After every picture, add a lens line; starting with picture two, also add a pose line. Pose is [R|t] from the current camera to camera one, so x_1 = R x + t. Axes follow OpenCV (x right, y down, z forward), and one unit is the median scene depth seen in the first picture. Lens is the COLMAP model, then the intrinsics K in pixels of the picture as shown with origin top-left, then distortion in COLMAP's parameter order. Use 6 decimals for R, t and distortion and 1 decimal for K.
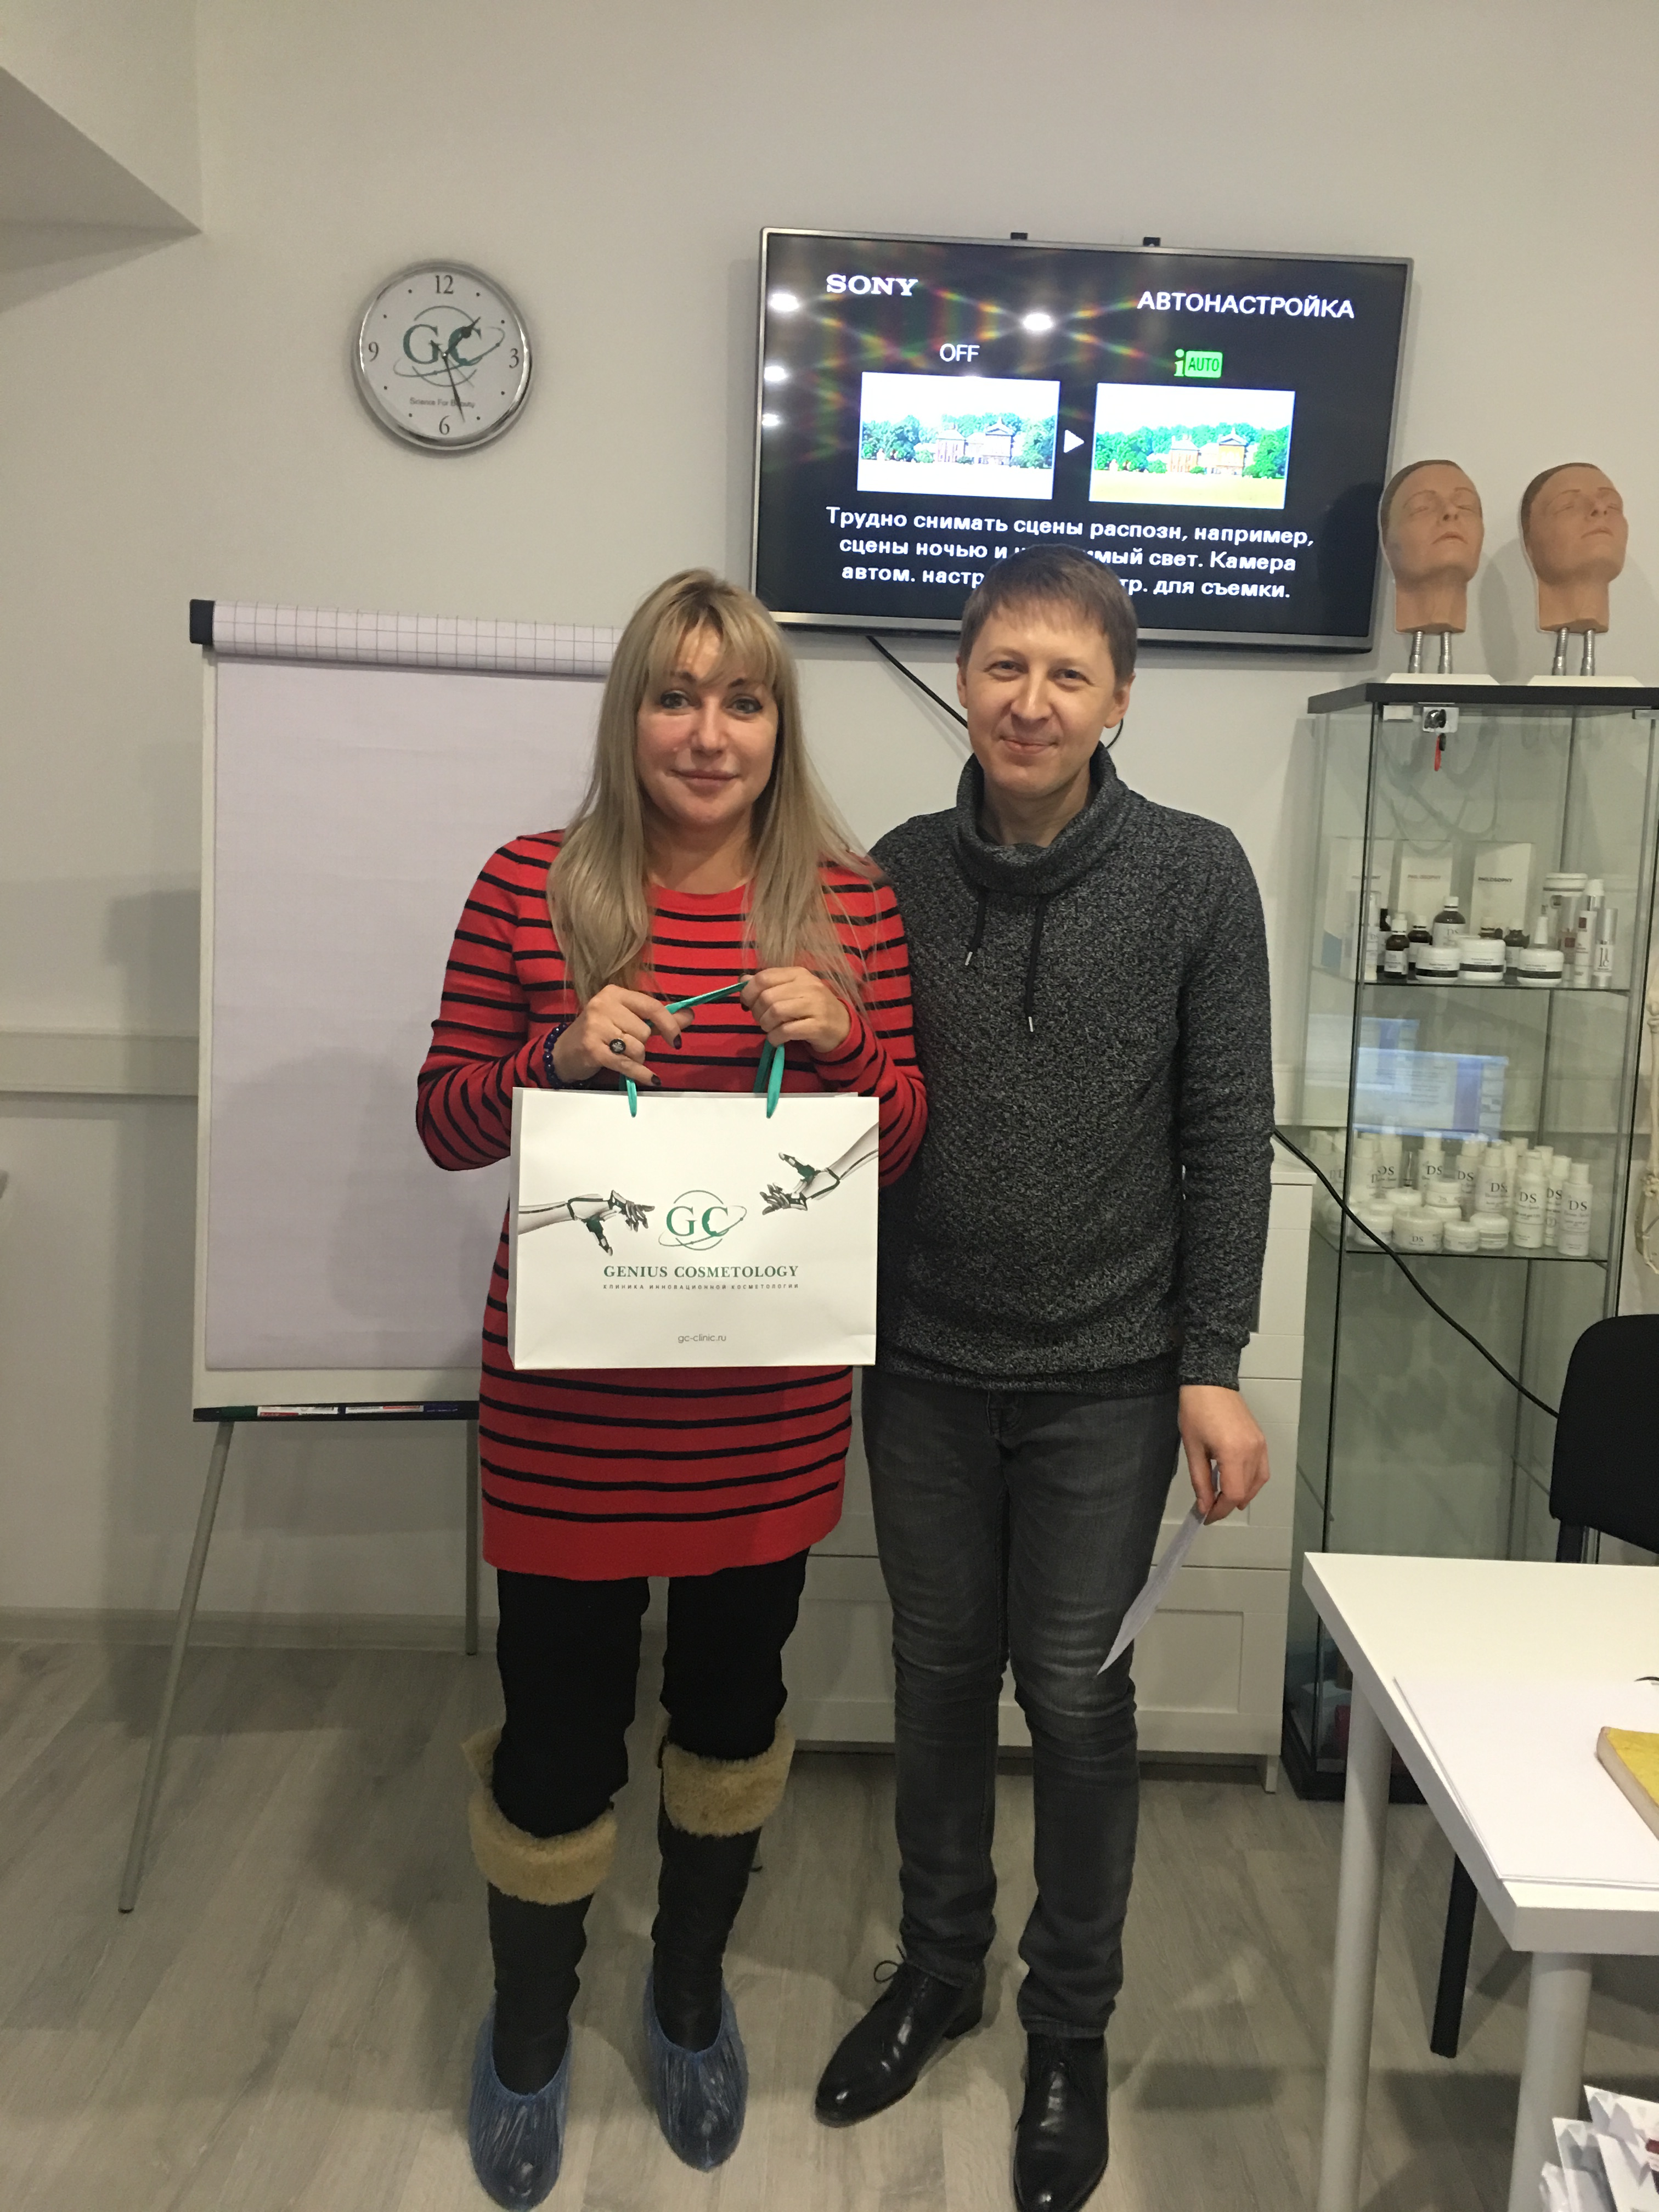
lens RADIAL K [[1902.1, 0, 827.9], [0, 1902.1, 1081.7], [0, 0, 1]] dist [0.101535, -0.164332]
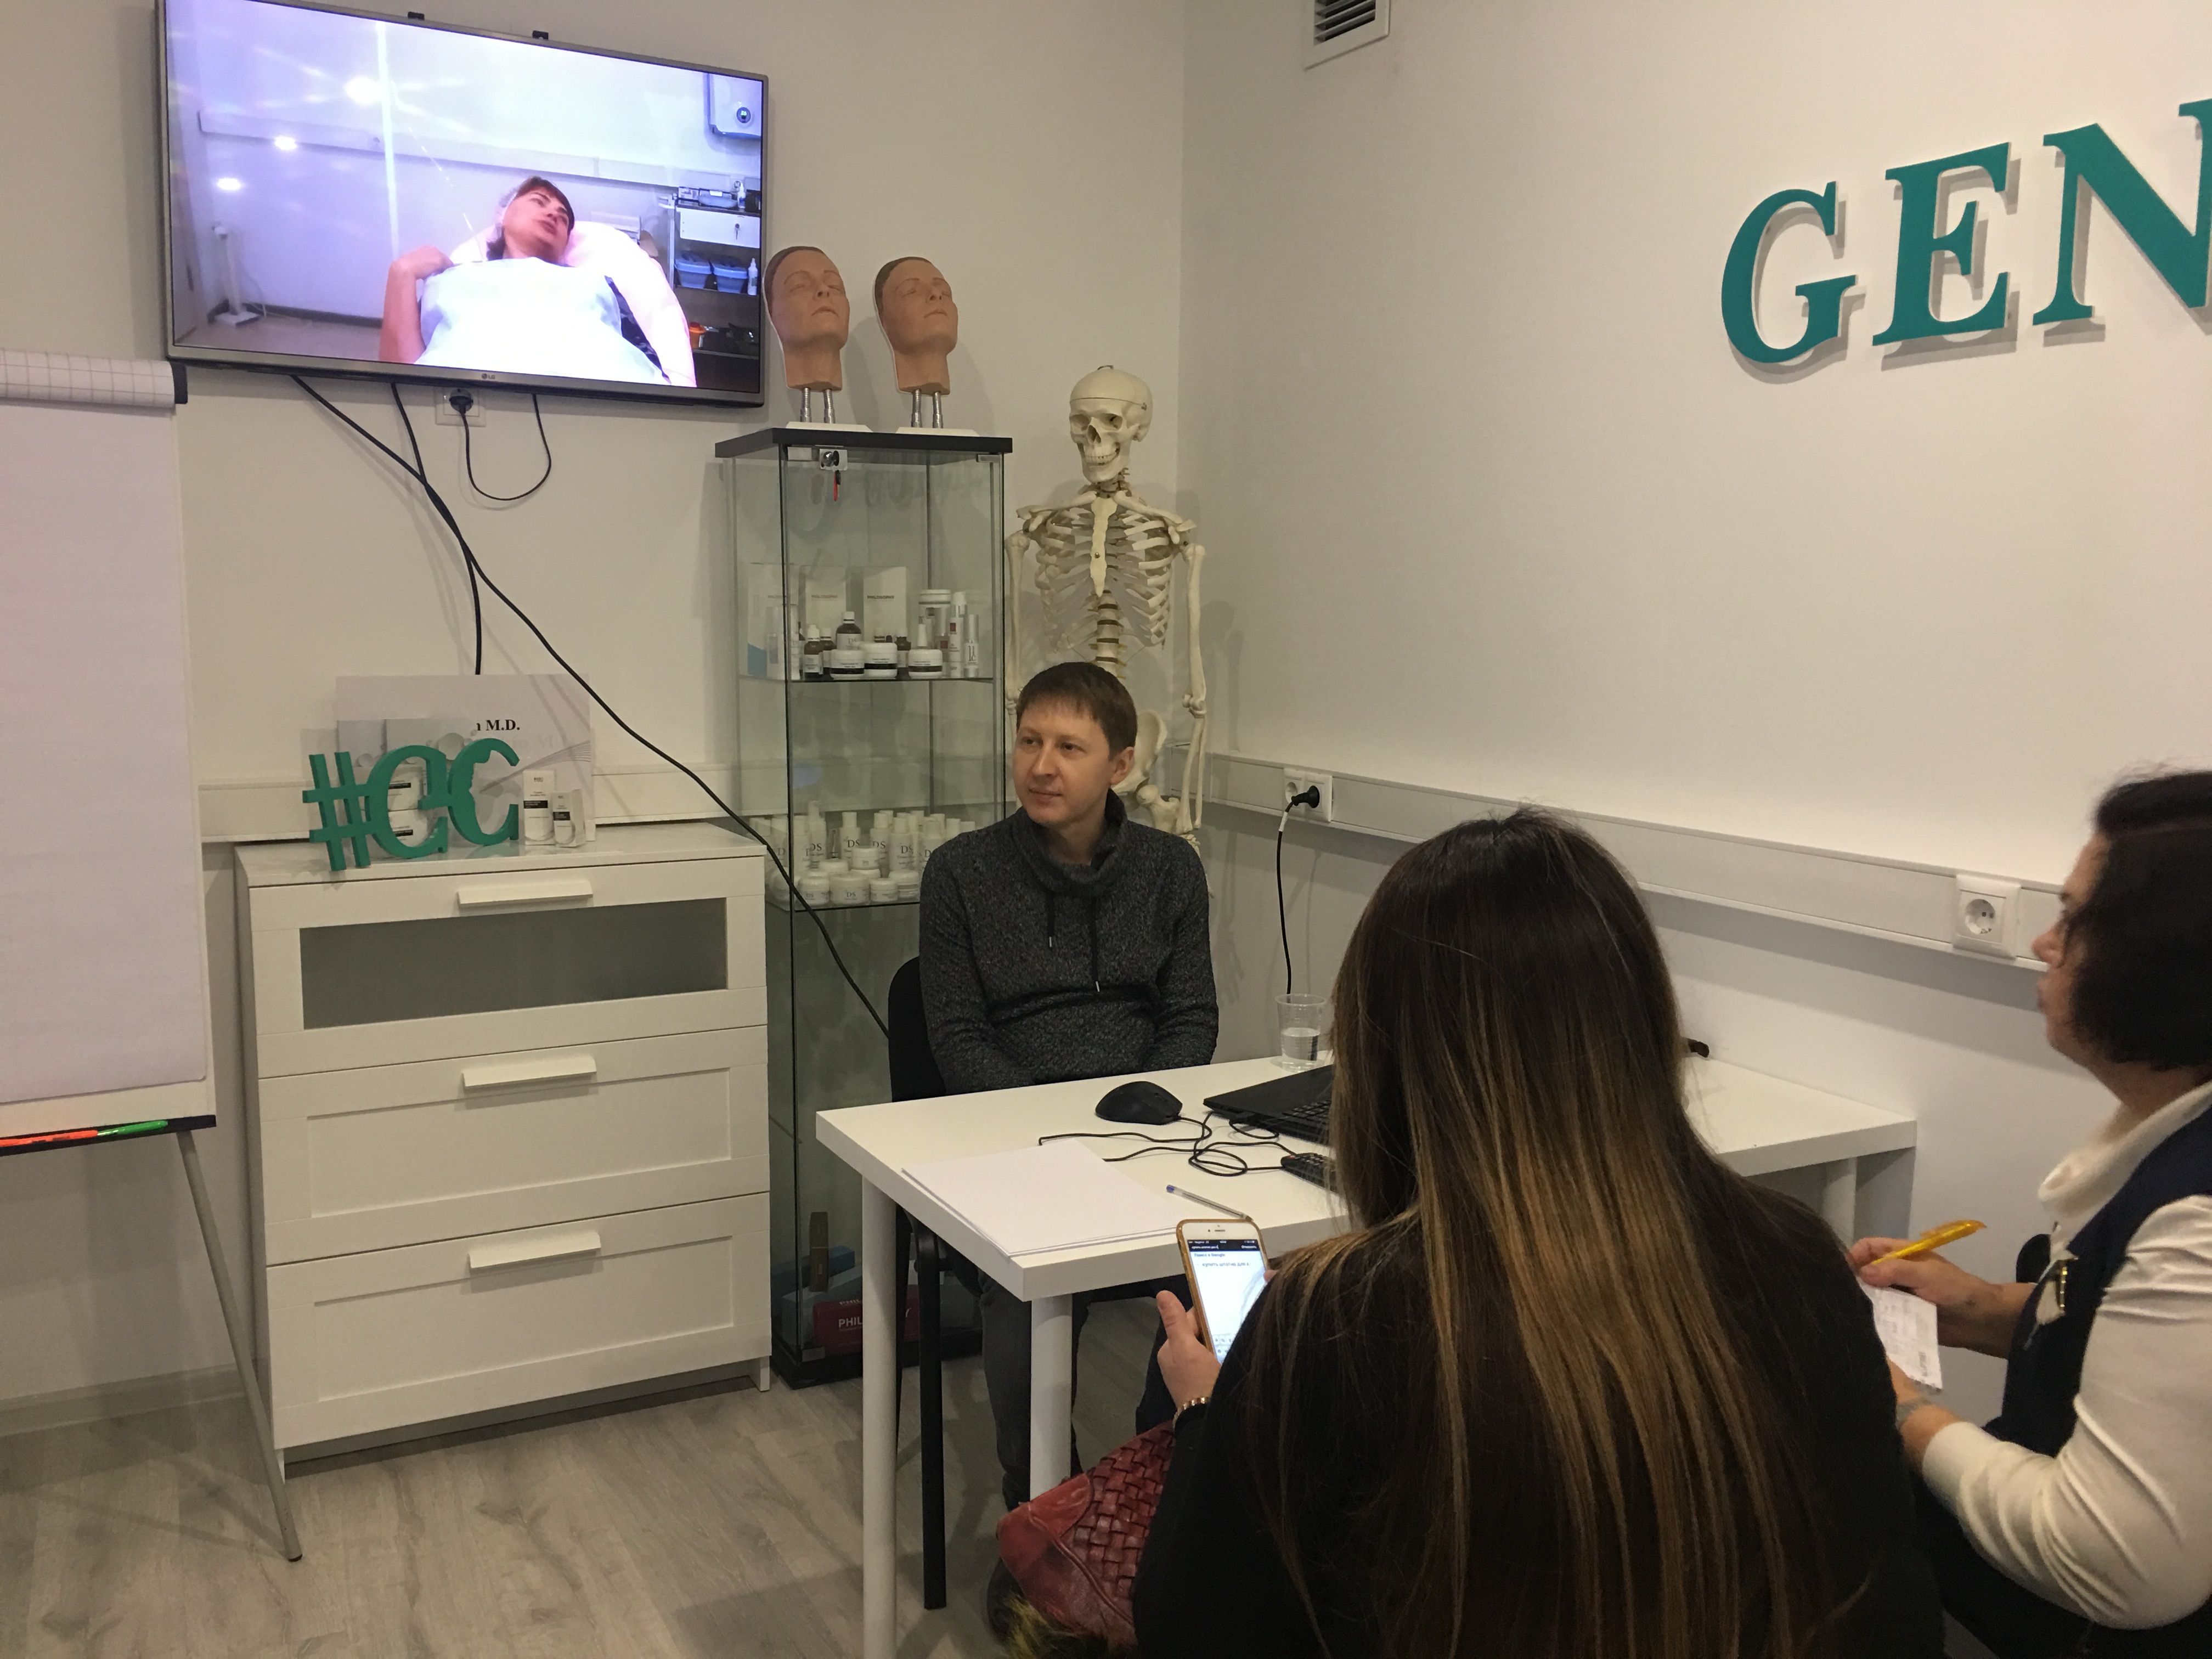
lens RADIAL K [[1885.3, 0, 1098.0], [0, 1885.3, 806.6], [0, 0, 1]] dist [0.091686, -0.149382]
pose [[0.885818, -0.074942, 0.457941, -0.089437], [0.088321, 0.996061, -0.007839, 0.049477], [-0.455550, 0.047390, 0.888948, -0.117210]]
